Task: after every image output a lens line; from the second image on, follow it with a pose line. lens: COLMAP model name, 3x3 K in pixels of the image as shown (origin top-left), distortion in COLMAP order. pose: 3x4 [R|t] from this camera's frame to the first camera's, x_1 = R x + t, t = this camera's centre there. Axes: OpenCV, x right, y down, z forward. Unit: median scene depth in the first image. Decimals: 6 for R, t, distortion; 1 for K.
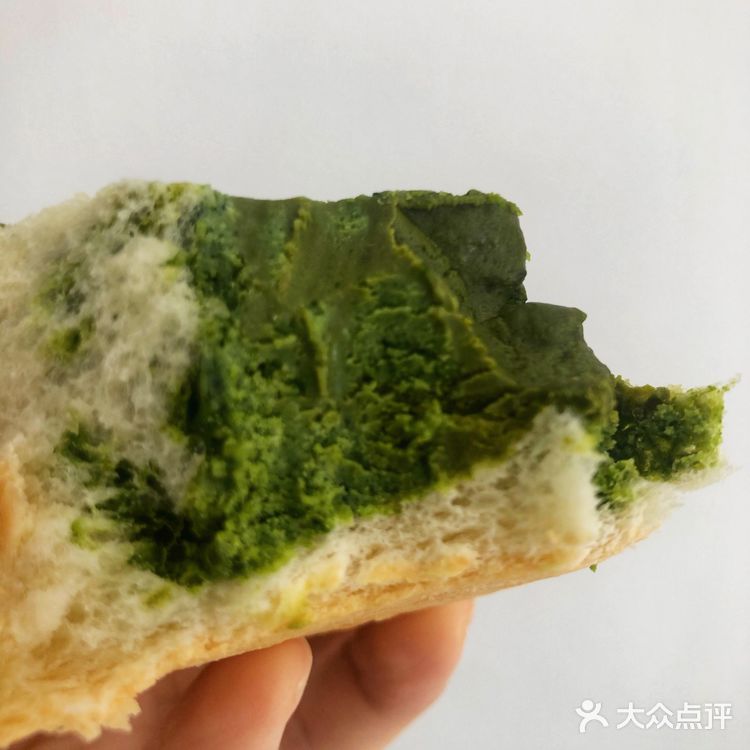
lens RADIAL K [[843.1, 0, 375.0], [0, 843.1, 375.0], [0, 0, 1]] dist [-0.083418, -0.003559]
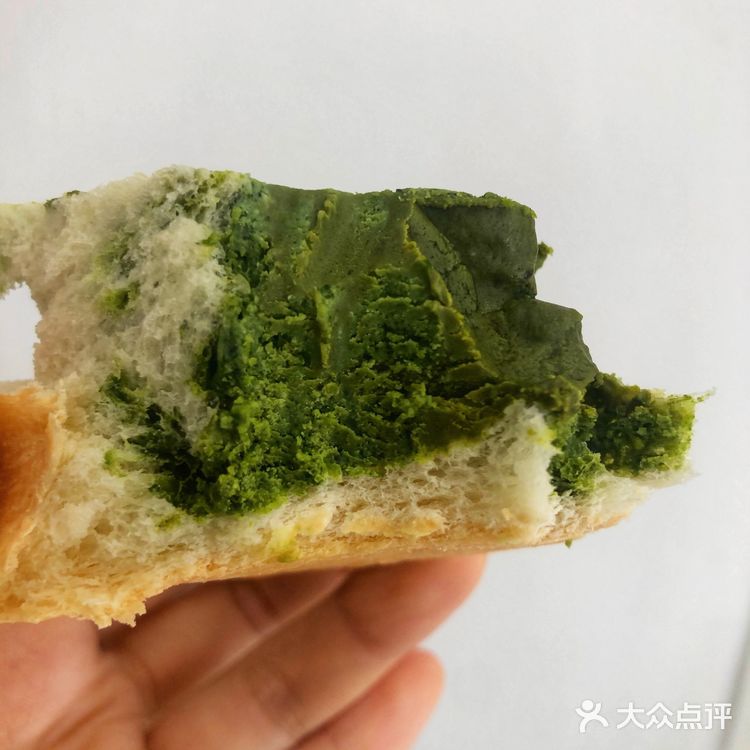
lens RADIAL K [[843.1, 0, 375.0], [0, 843.1, 375.0], [0, 0, 1]] dist [-0.083418, -0.003559]
pose [[0.986891, 0.108961, -0.119053, 0.143332], [-0.099990, 0.991855, 0.078906, -0.063890], [0.126681, -0.065968, 0.989748, -0.135438]]
